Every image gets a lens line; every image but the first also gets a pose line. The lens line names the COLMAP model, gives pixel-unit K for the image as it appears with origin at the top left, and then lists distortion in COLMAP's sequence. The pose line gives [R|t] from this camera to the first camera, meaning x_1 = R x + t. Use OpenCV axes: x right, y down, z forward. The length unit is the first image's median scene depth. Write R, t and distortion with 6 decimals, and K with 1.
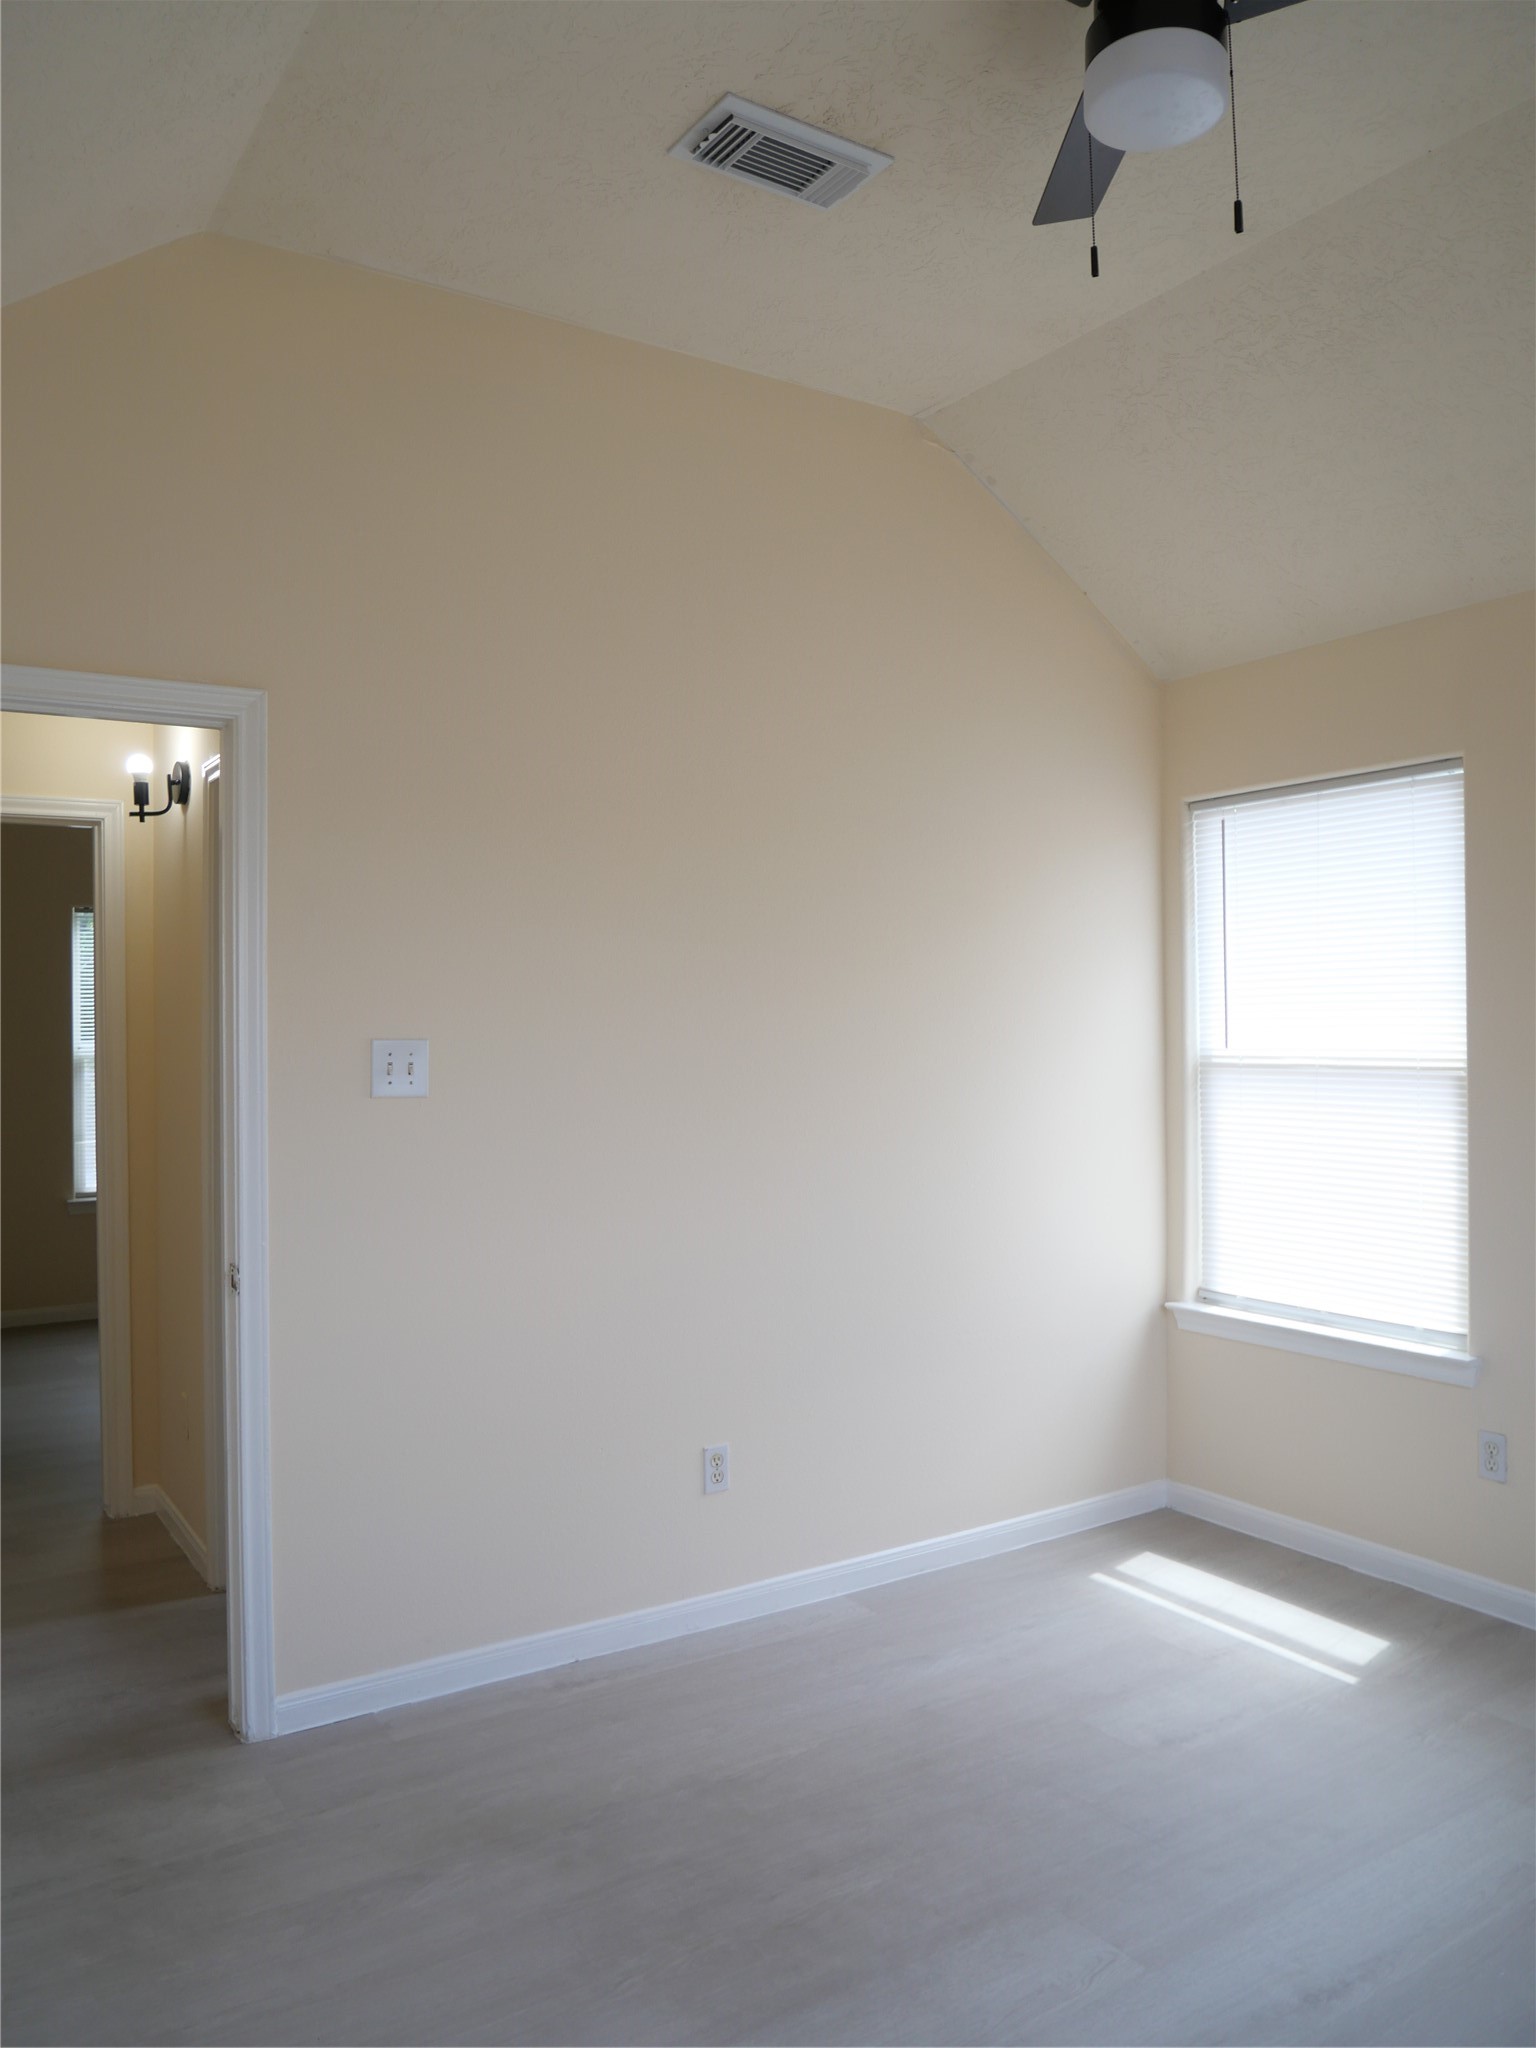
lens RADIAL K [[1495.9, 0, 766.9], [0, 1495.9, 1020.7], [0, 0, 1]] dist [-0.069426, 0.040670]
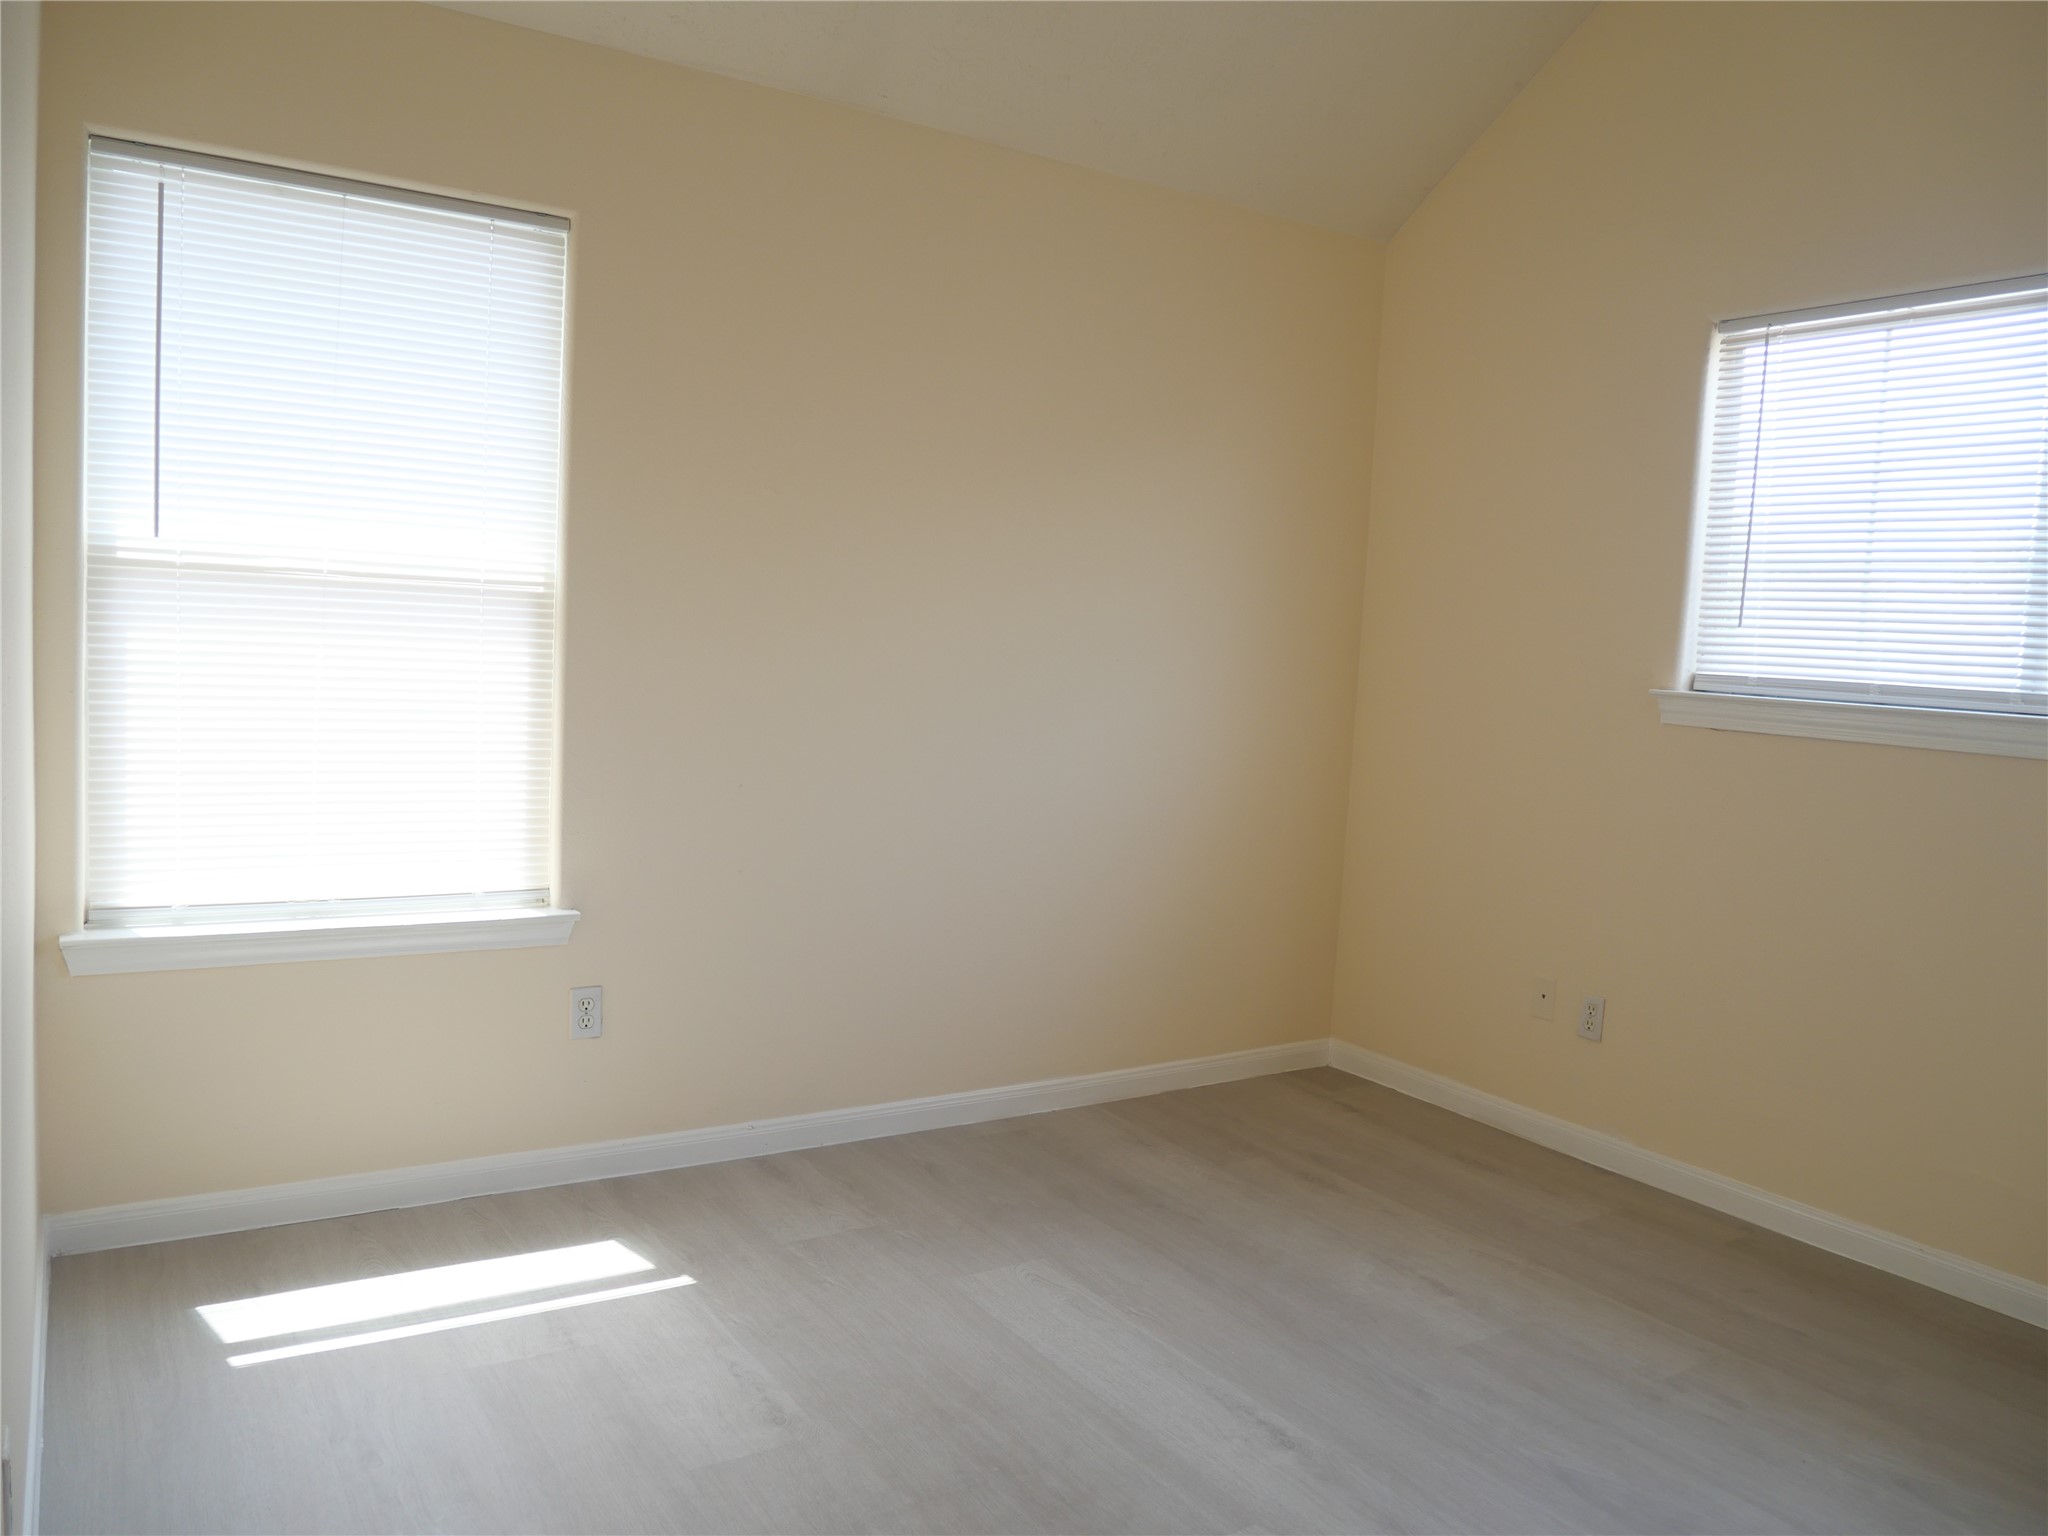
lens RADIAL K [[1498.3, 0, 1021.4], [0, 1498.3, 765.1], [0, 0, 1]] dist [-0.072370, 0.029127]
pose [[0.007646, -0.084607, 0.996385, -0.344818], [-0.062831, 0.994405, 0.084921, 0.039770], [-0.997995, -0.063253, 0.002288, 0.610974]]
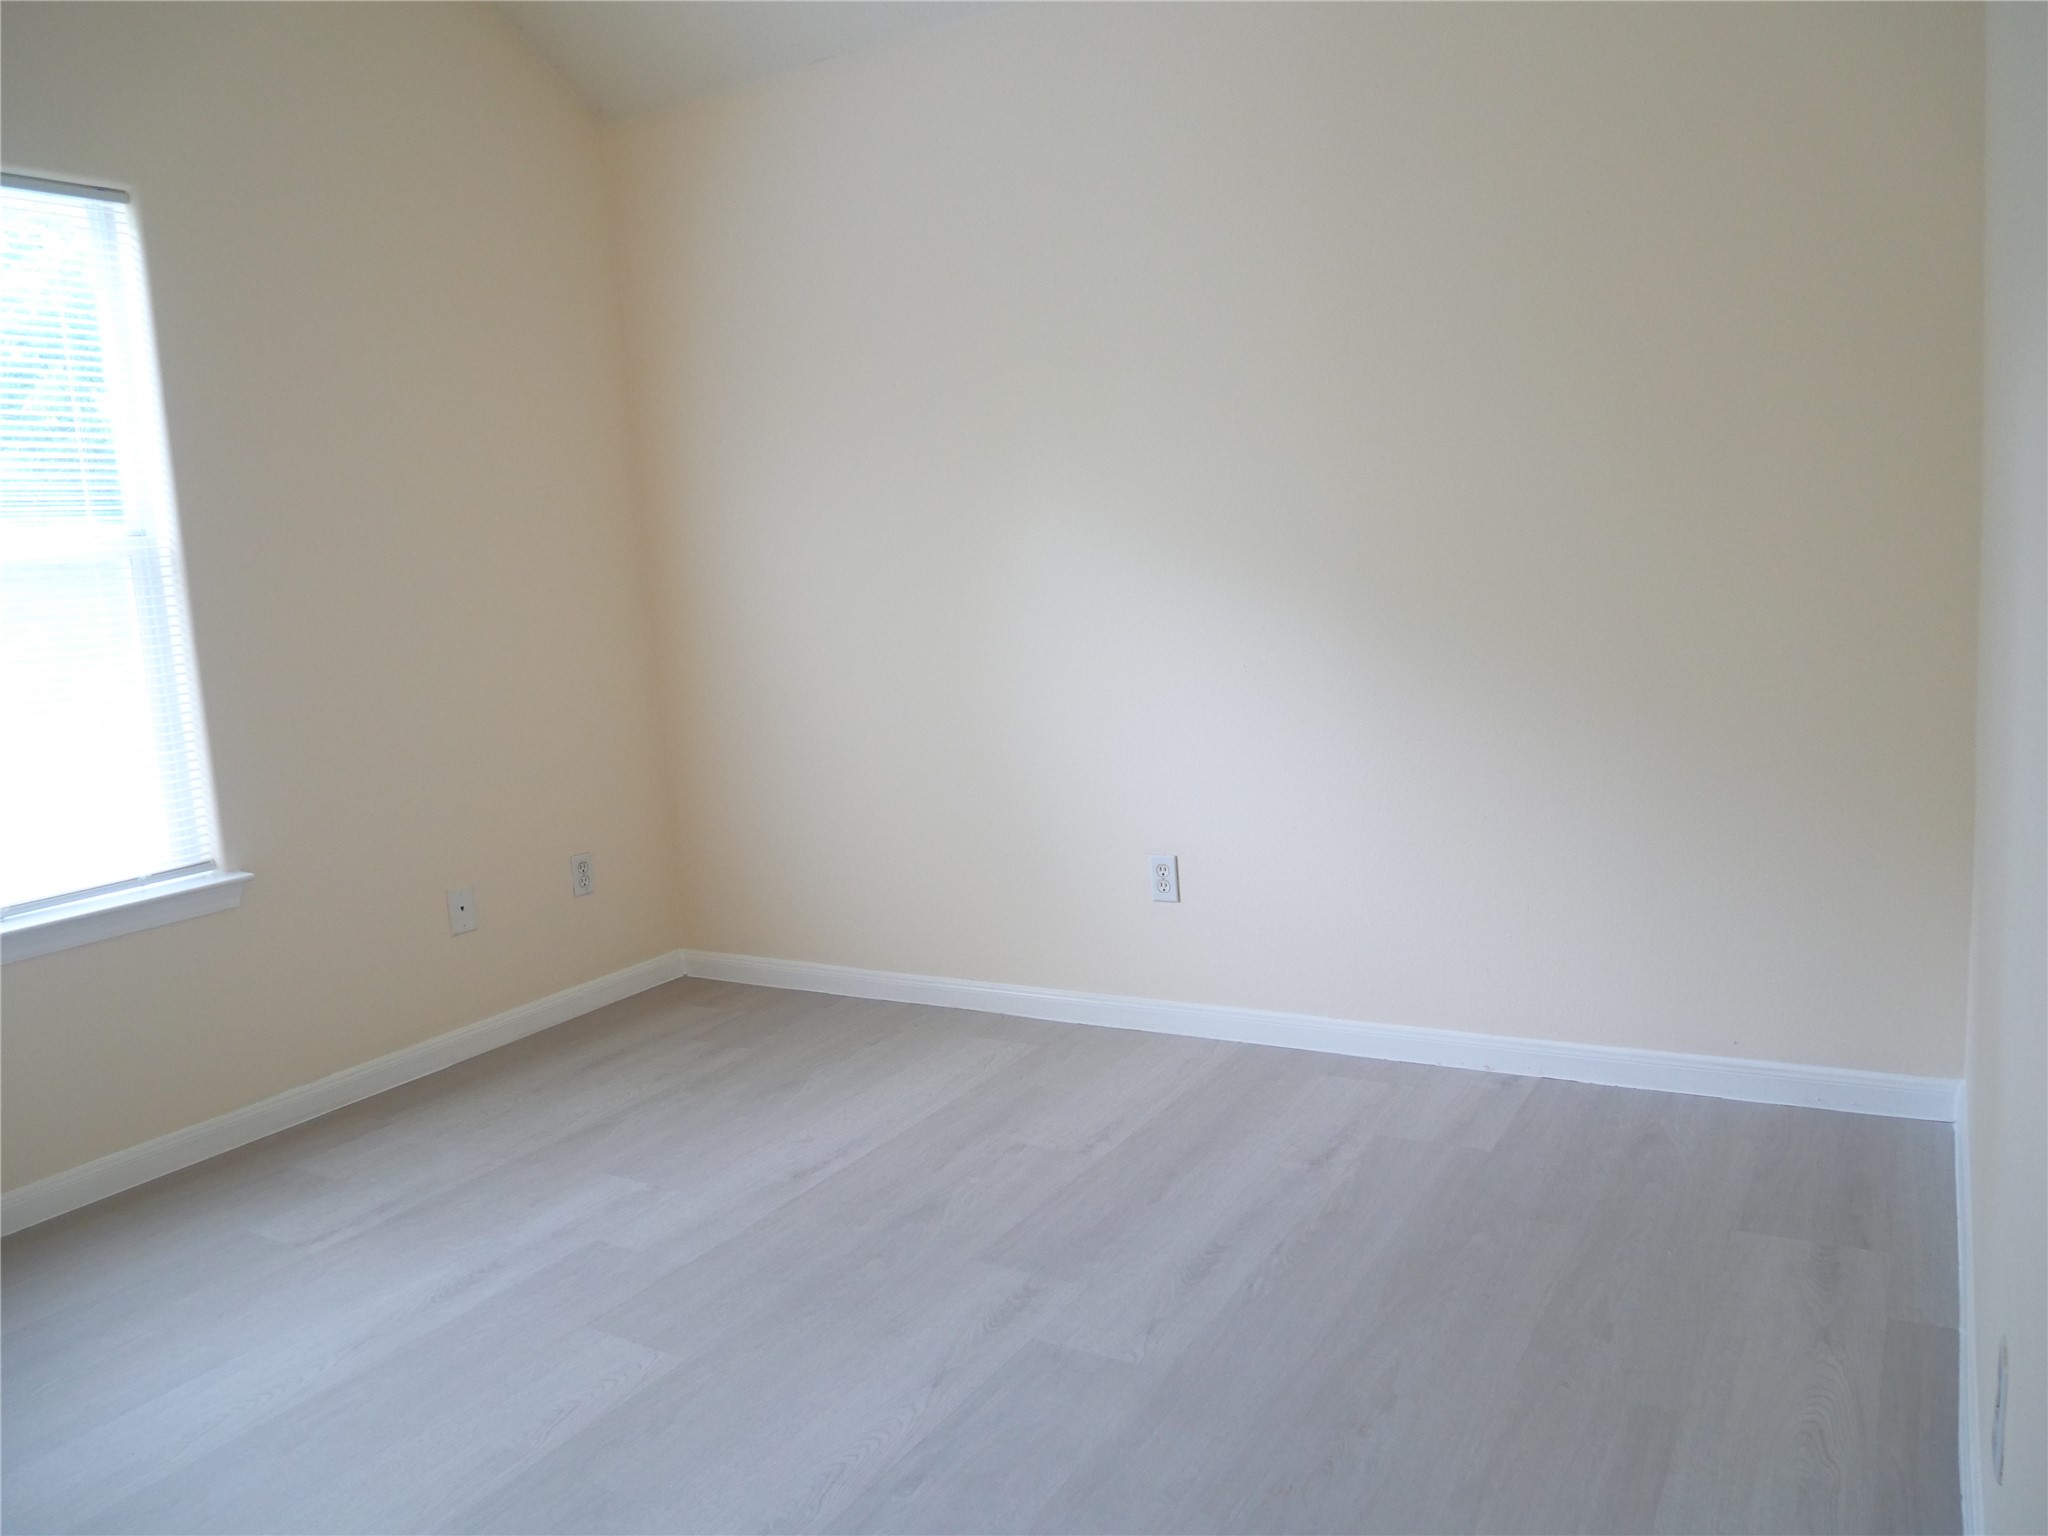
lens RADIAL K [[1498.3, 0, 1021.4], [0, 1498.3, 765.1], [0, 0, 1]] dist [-0.072370, 0.029127]
pose [[-0.431247, -0.112227, 0.895227, -0.463523], [0.048022, 0.987972, 0.146987, 0.042638], [-0.900955, 0.106379, -0.420670, 0.791002]]
